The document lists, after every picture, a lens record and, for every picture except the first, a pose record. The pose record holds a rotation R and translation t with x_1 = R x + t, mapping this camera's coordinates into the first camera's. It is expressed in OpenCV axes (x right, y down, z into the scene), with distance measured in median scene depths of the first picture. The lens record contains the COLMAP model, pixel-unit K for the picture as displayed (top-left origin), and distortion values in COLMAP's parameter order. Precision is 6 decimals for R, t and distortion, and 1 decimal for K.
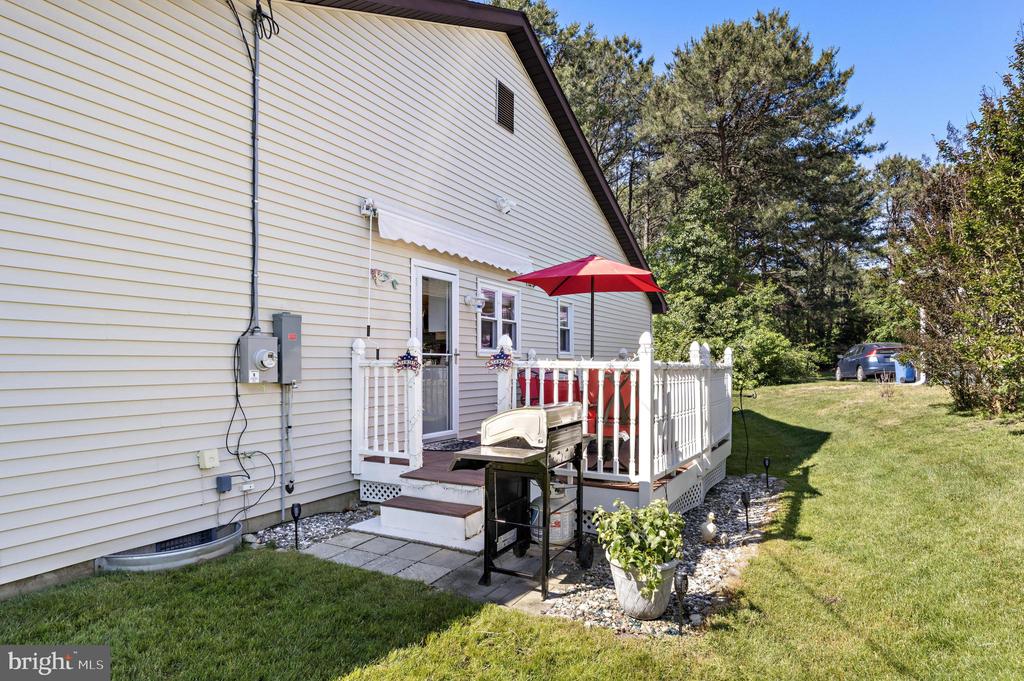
lens RADIAL K [[591.6, 0, 511.9], [0, 591.6, 357.6], [0, 0, 1]] dist [0.035061, -0.000111]
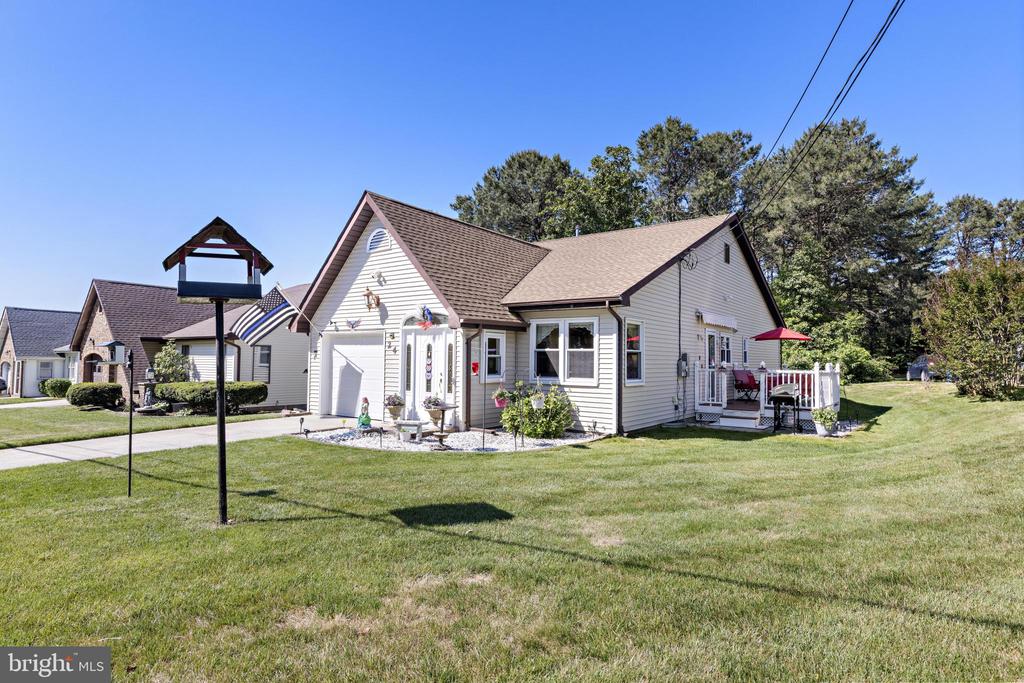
lens RADIAL K [[546.6, 0, 512.0], [0, 546.6, 341.5], [0, 0, 1]] dist [0.003451, 0.001019]
pose [[0.988858, 0.003133, -0.148832, -0.199166], [-0.007359, 0.999585, -0.027854, -0.012247], [0.148683, 0.028638, 0.988470, -0.448030]]
